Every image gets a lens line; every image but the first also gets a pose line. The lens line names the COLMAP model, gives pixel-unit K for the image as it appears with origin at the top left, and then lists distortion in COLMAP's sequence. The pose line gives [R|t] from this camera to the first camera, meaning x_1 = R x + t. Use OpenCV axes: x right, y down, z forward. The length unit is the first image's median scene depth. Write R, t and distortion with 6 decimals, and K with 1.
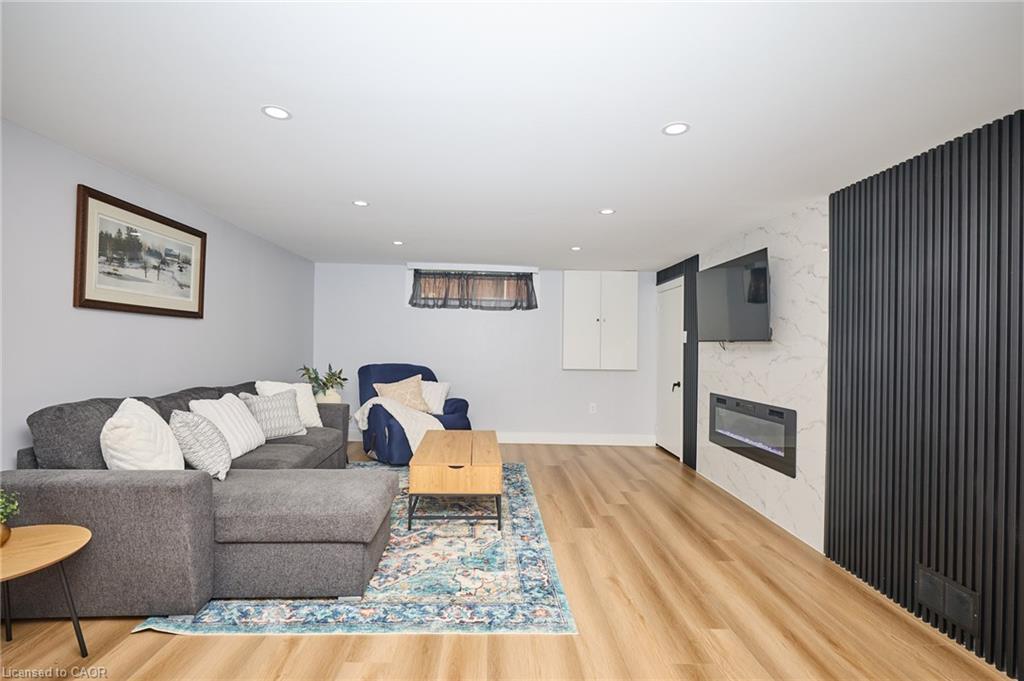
lens RADIAL K [[429.8, 0, 508.7], [0, 429.8, 339.1], [0, 0, 1]] dist [0.000377, -0.000309]
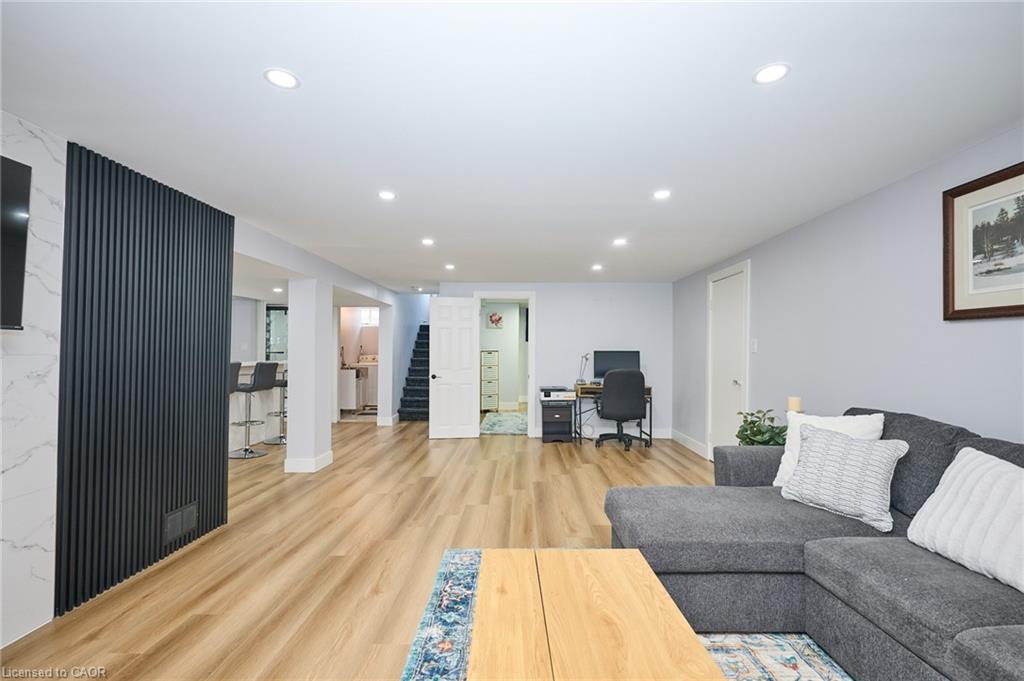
lens RADIAL K [[429.8, 0, 514.2], [0, 429.8, 342.8], [0, 0, 1]] dist [0.000377, -0.000309]
pose [[-0.998024, -0.024869, 0.057702, -0.099902], [-0.026443, 0.999294, -0.026679, 0.023059], [-0.056998, -0.028152, -0.997977, 1.835989]]
